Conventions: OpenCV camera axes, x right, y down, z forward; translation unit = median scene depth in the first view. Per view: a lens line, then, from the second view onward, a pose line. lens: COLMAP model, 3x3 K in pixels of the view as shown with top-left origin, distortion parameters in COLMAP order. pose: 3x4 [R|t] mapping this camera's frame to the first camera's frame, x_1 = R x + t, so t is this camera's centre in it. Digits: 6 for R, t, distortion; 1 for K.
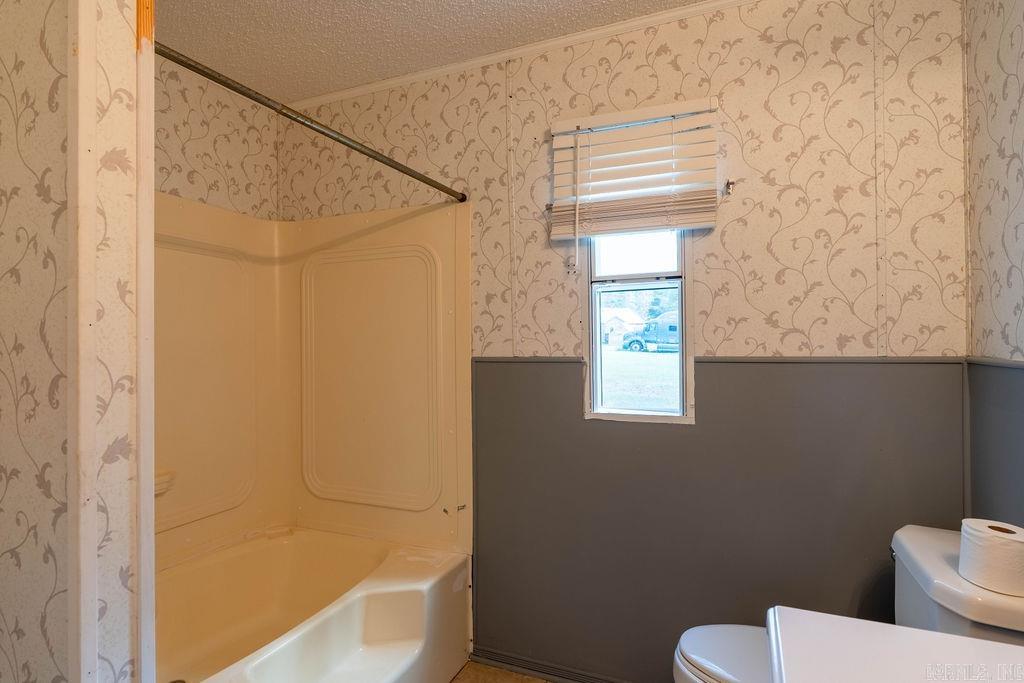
lens RADIAL K [[544.0, 0, 500.9], [0, 544.0, 338.3], [0, 0, 1]] dist [-0.002201, 0.001439]
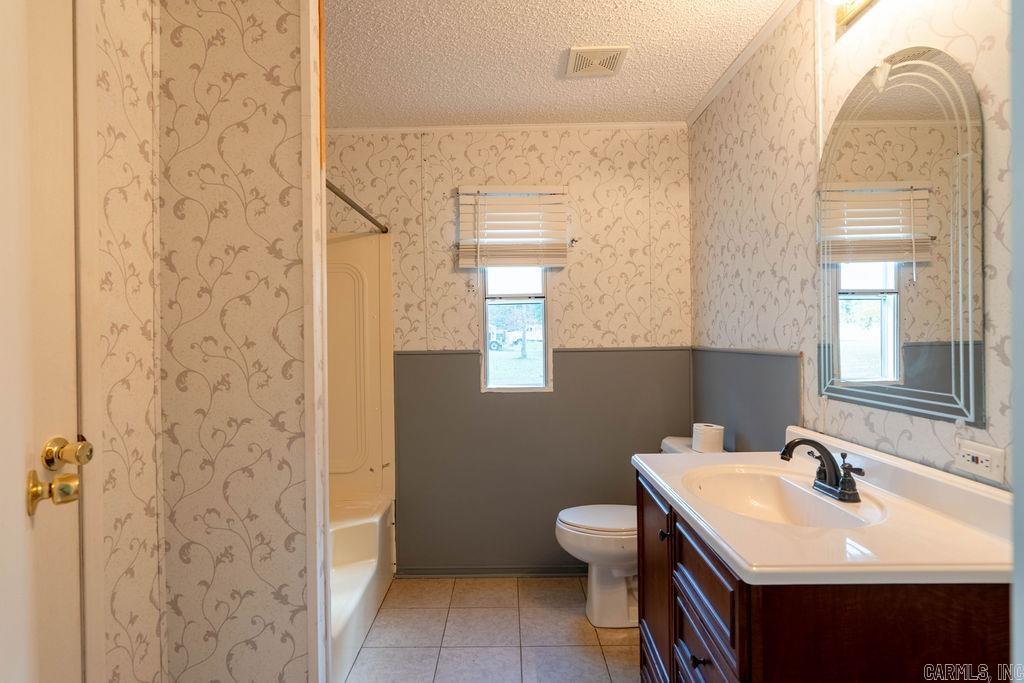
lens RADIAL K [[546.1, 0, 503.4], [0, 546.1, 339.0], [0, 0, 1]] dist [-0.003668, 0.001512]
pose [[0.920198, -0.003404, 0.391438, -0.368964], [0.002046, 0.999990, 0.003885, 0.000102], [-0.391448, -0.002774, 0.920196, -0.370227]]
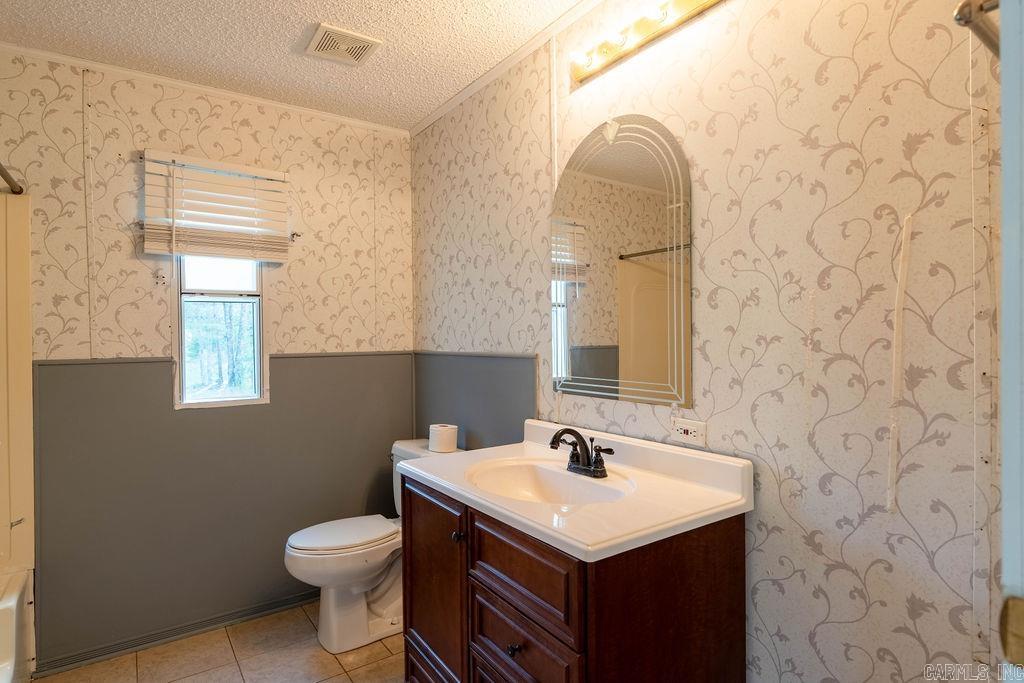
lens RADIAL K [[546.1, 0, 503.4], [0, 546.1, 339.0], [0, 0, 1]] dist [-0.003668, 0.001512]
pose [[0.527834, 0.003694, 0.849340, -0.480574], [0.000791, 0.999988, -0.004841, 0.002363], [-0.849347, 0.003228, 0.527824, -0.224438]]
